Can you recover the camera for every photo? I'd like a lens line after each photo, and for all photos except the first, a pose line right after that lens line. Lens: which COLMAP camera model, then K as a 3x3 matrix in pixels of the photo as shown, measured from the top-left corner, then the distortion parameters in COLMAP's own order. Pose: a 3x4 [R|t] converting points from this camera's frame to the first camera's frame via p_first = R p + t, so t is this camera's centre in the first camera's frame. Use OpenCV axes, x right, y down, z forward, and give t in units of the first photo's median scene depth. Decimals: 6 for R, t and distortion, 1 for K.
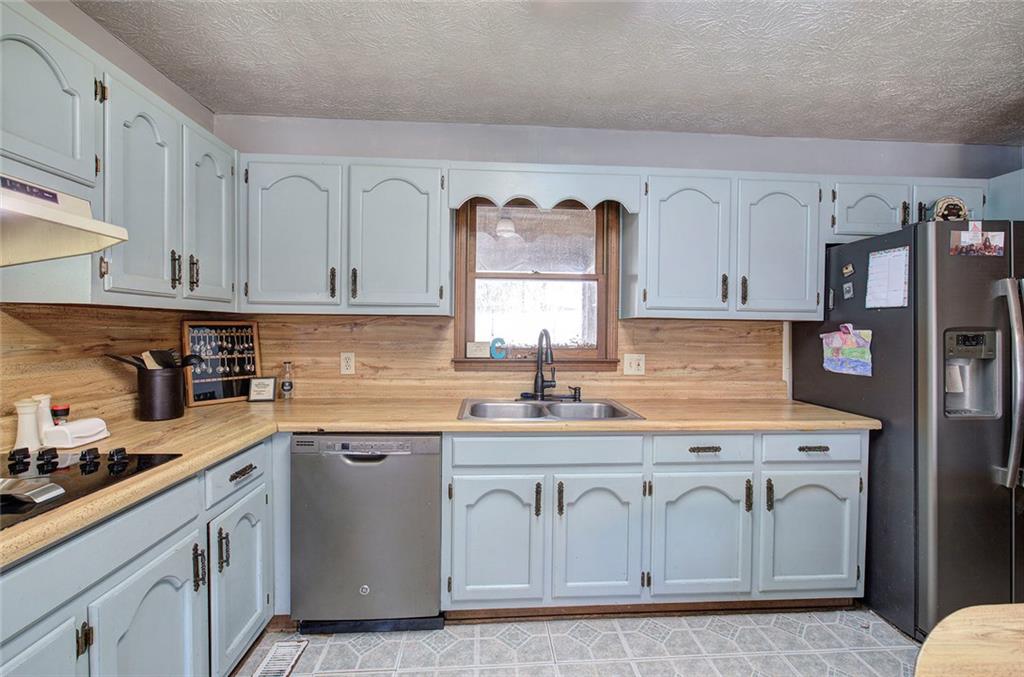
lens RADIAL K [[431.1, 0, 511.6], [0, 431.1, 340.5], [0, 0, 1]] dist [0.000406, 0.000441]
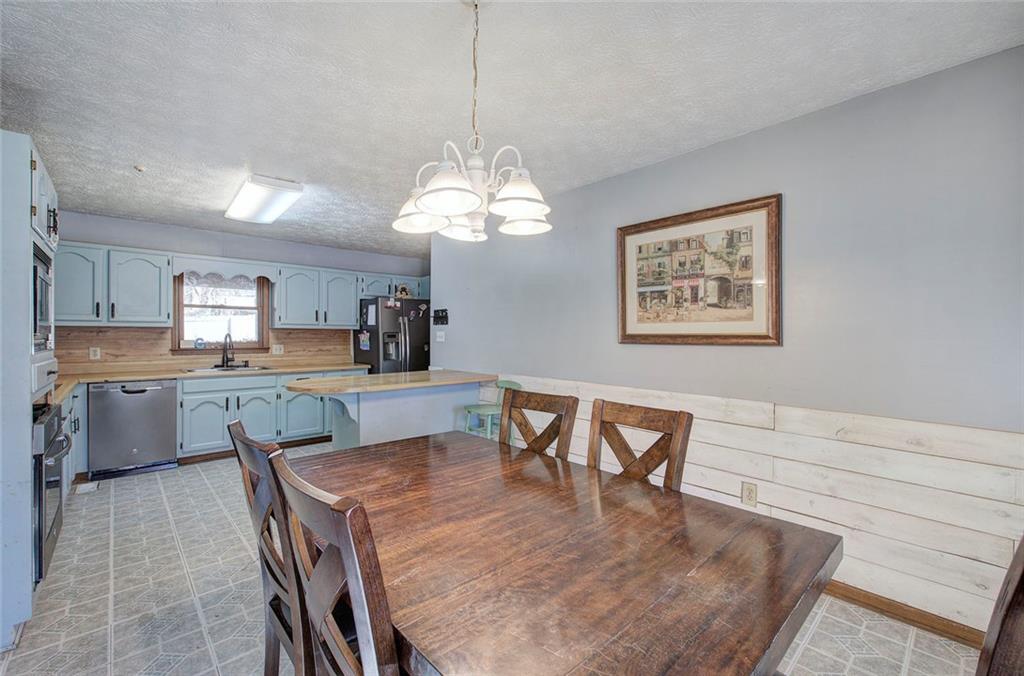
lens RADIAL K [[431.1, 0, 511.6], [0, 431.1, 340.0], [0, 0, 1]] dist [0.000406, 0.000441]
pose [[0.778919, -0.015086, 0.626943, -0.166827], [0.020141, 0.999797, -0.000966, 0.036429], [-0.626801, 0.013380, 0.779064, -1.520599]]
